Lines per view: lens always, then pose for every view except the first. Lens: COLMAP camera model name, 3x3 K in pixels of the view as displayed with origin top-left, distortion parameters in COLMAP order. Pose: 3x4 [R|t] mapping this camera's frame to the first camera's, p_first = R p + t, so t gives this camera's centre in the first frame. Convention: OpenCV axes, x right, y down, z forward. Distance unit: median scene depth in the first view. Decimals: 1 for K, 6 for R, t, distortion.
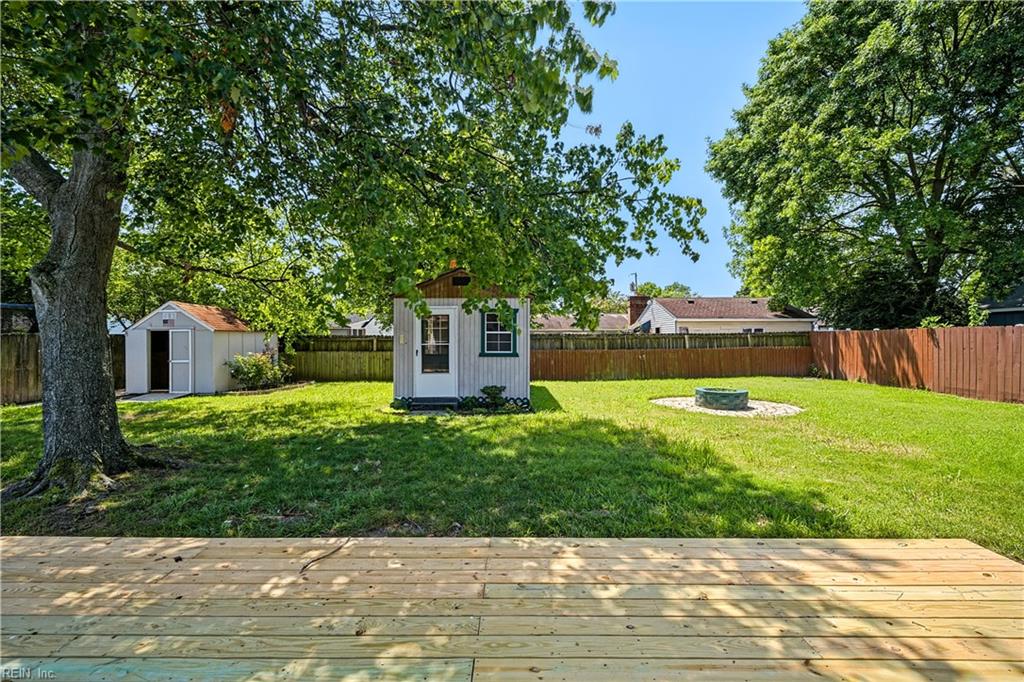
lens RADIAL K [[405.1, 0, 509.2], [0, 405.1, 339.7], [0, 0, 1]] dist [-0.007165, 0.001748]
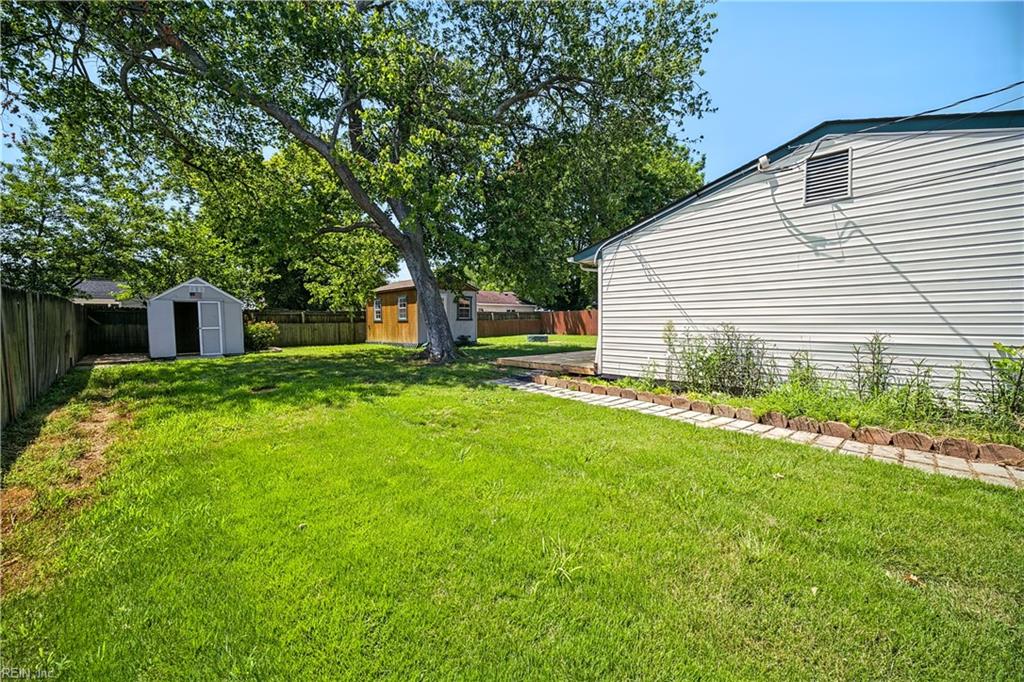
lens RADIAL K [[405.1, 0, 511.7], [0, 405.1, 340.5], [0, 0, 1]] dist [-0.007165, 0.001748]
pose [[0.717188, -0.034612, 0.696020, -1.004289], [0.001536, 0.998842, 0.048088, 0.032936], [-0.696878, -0.033419, 0.716410, -0.457045]]
